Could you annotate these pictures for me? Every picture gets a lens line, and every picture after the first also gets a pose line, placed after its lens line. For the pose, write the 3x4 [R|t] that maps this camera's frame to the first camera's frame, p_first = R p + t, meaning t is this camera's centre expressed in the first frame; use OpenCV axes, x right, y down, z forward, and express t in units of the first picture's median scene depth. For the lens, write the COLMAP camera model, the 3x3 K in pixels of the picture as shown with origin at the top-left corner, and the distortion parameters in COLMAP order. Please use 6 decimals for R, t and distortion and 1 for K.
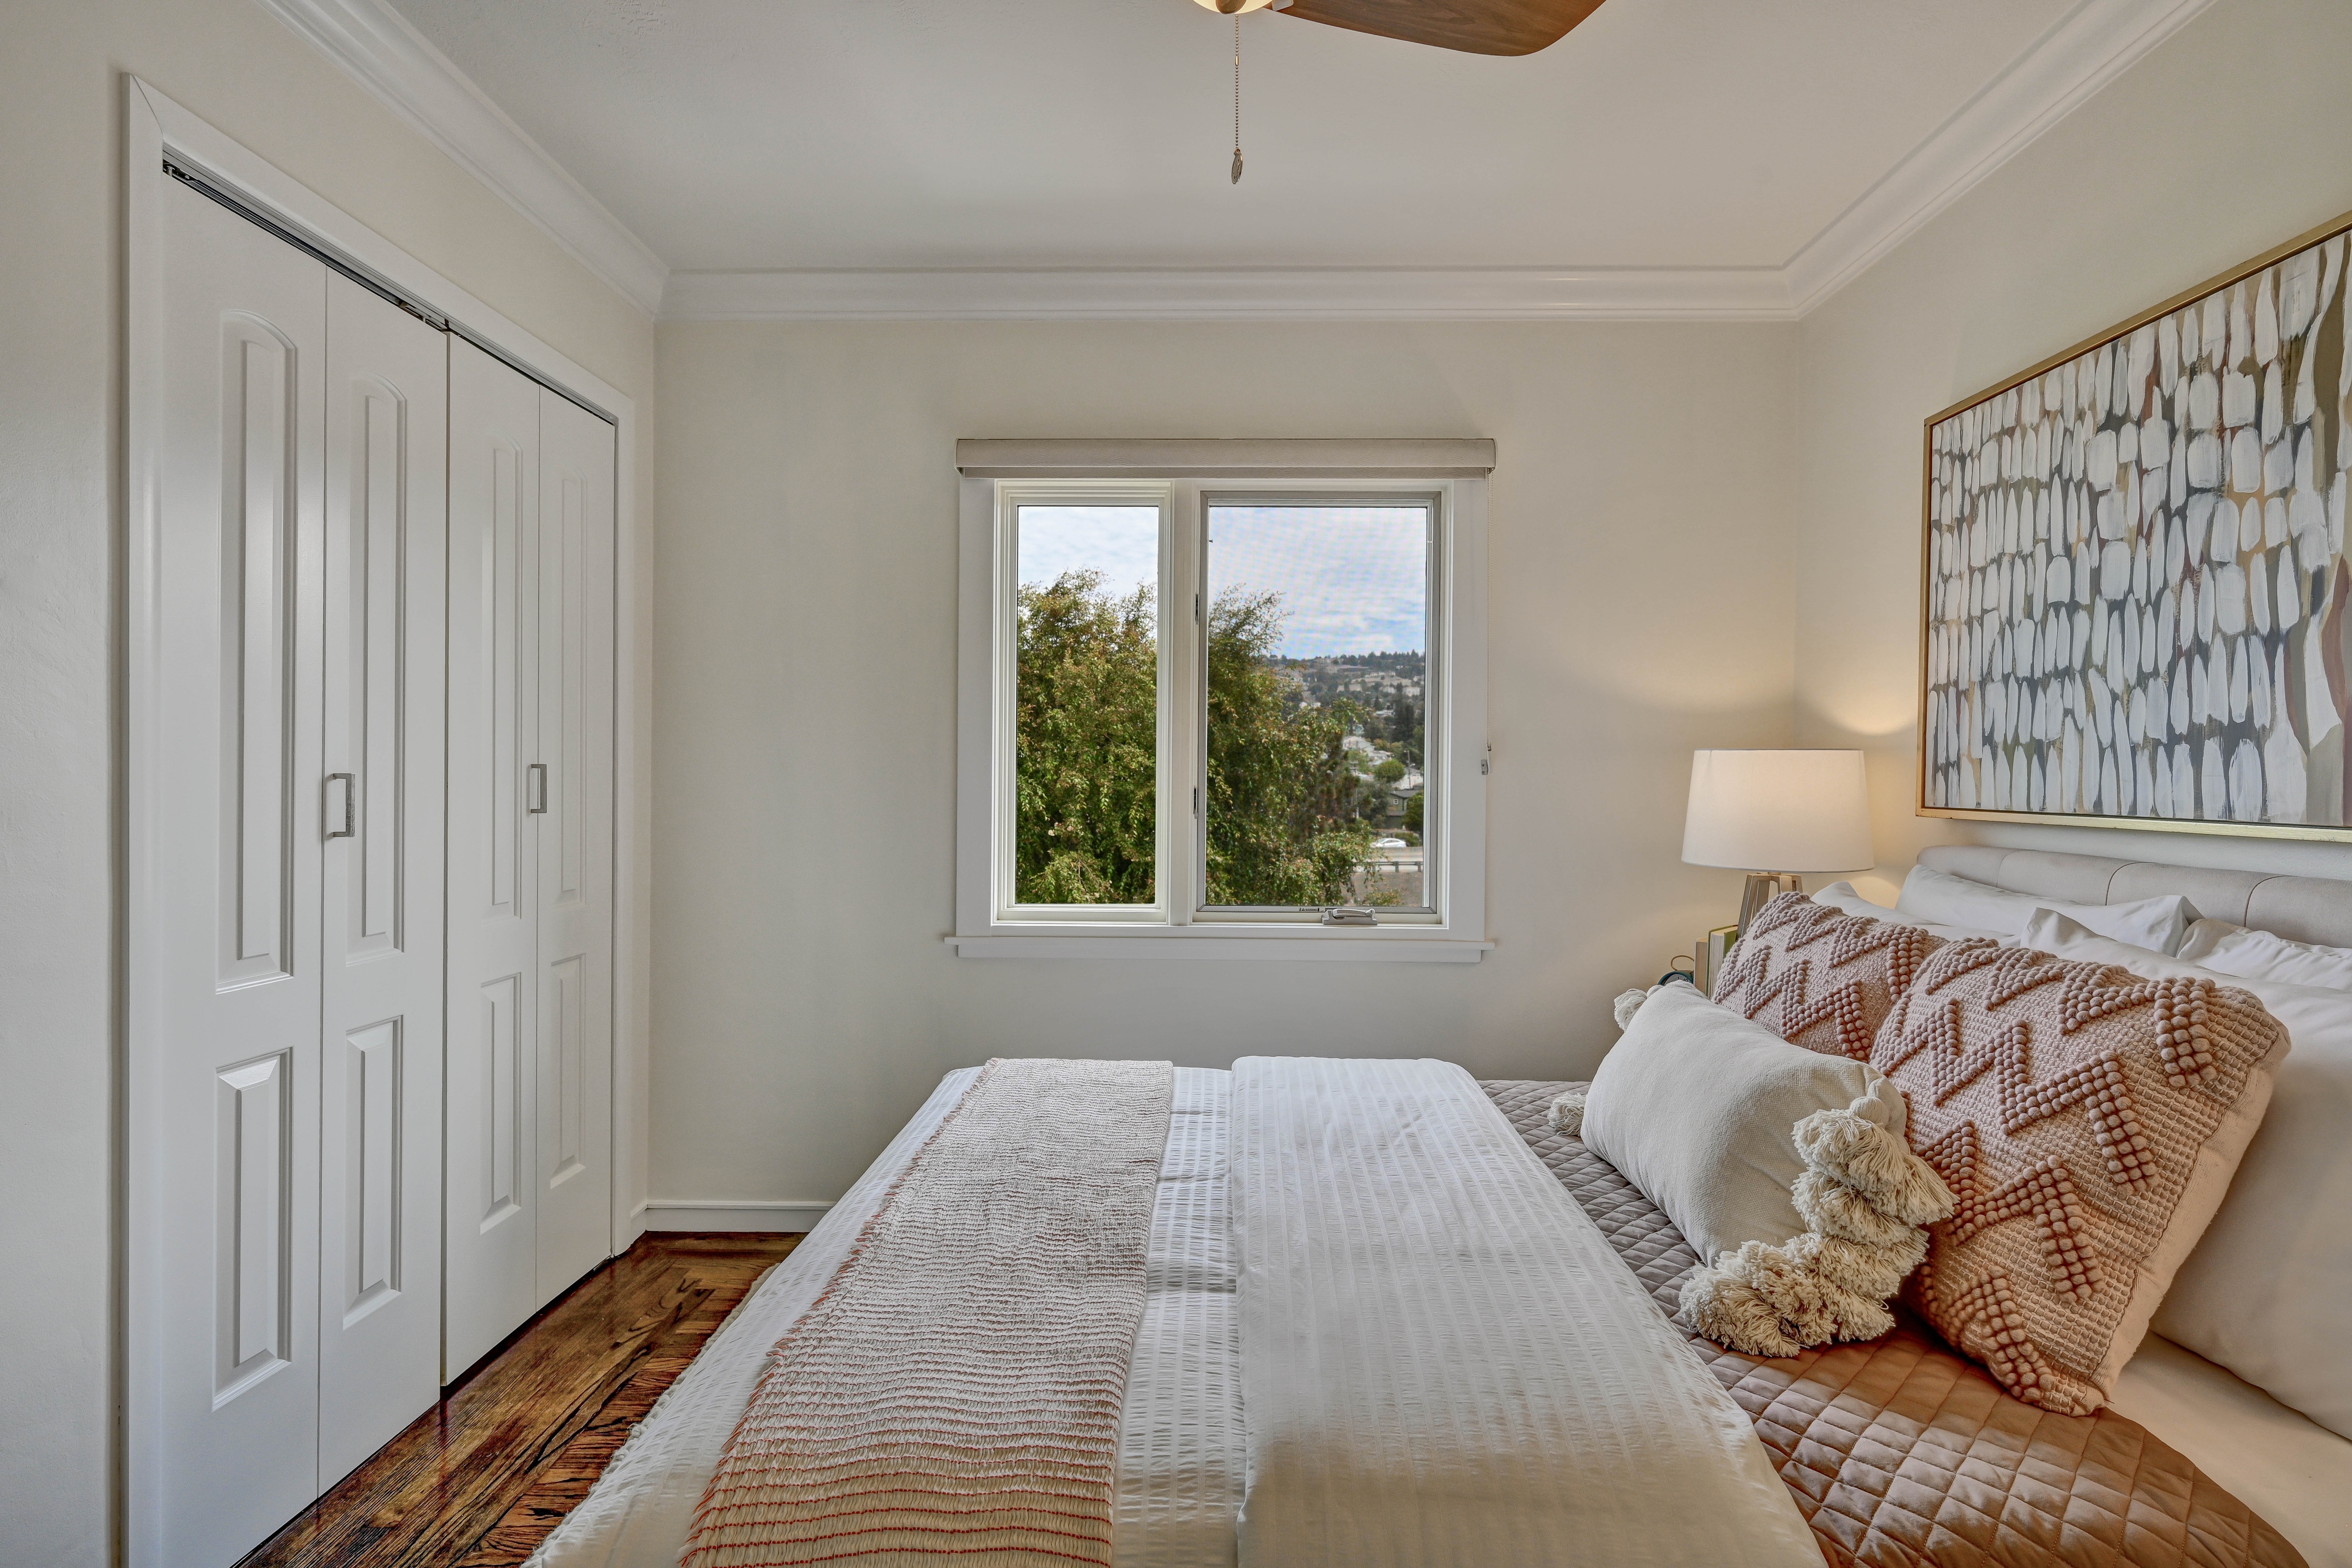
lens RADIAL K [[1128.0, 0, 1181.4], [0, 1128.0, 784.7], [0, 0, 1]] dist [-0.005828, -0.000677]
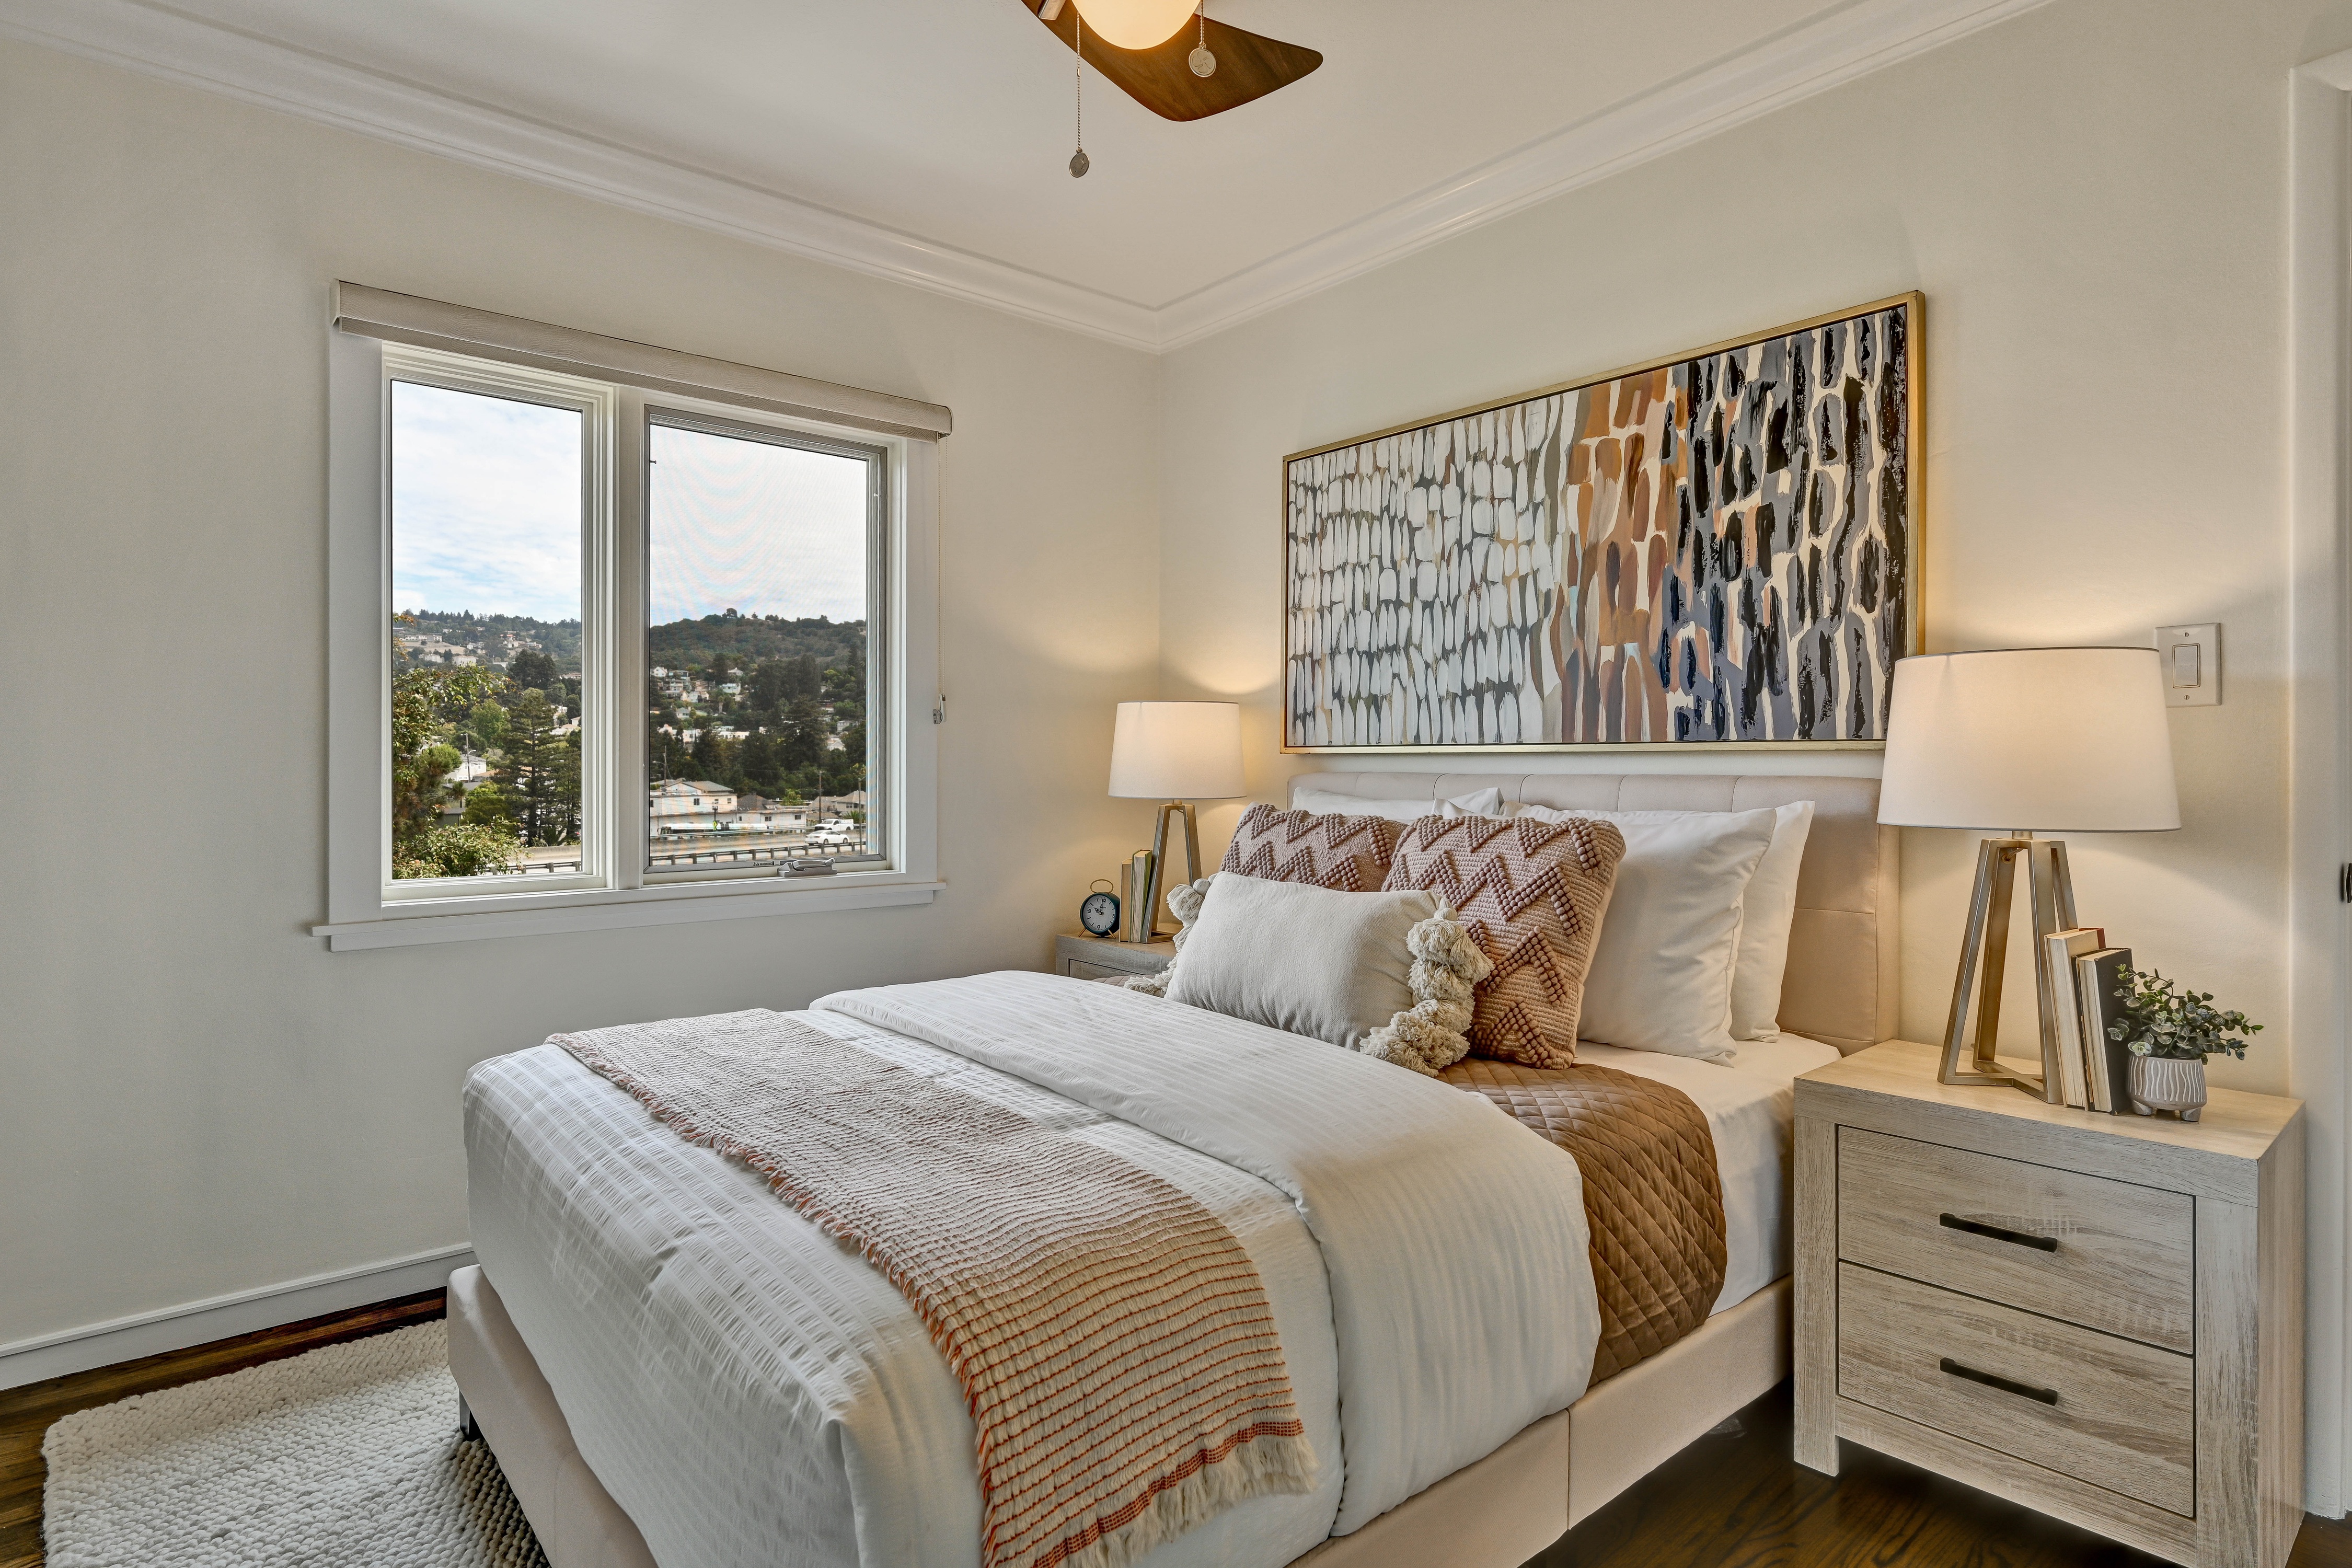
lens RADIAL K [[1213.8, 0, 1175.3], [0, 1213.8, 770.2], [0, 0, 1]] dist [-0.004235, 0.000881]
pose [[0.756413, -0.011088, 0.654001, -0.501478], [0.010563, 0.999933, 0.004735, 0.052087], [-0.654010, 0.003327, 0.756479, -0.008716]]
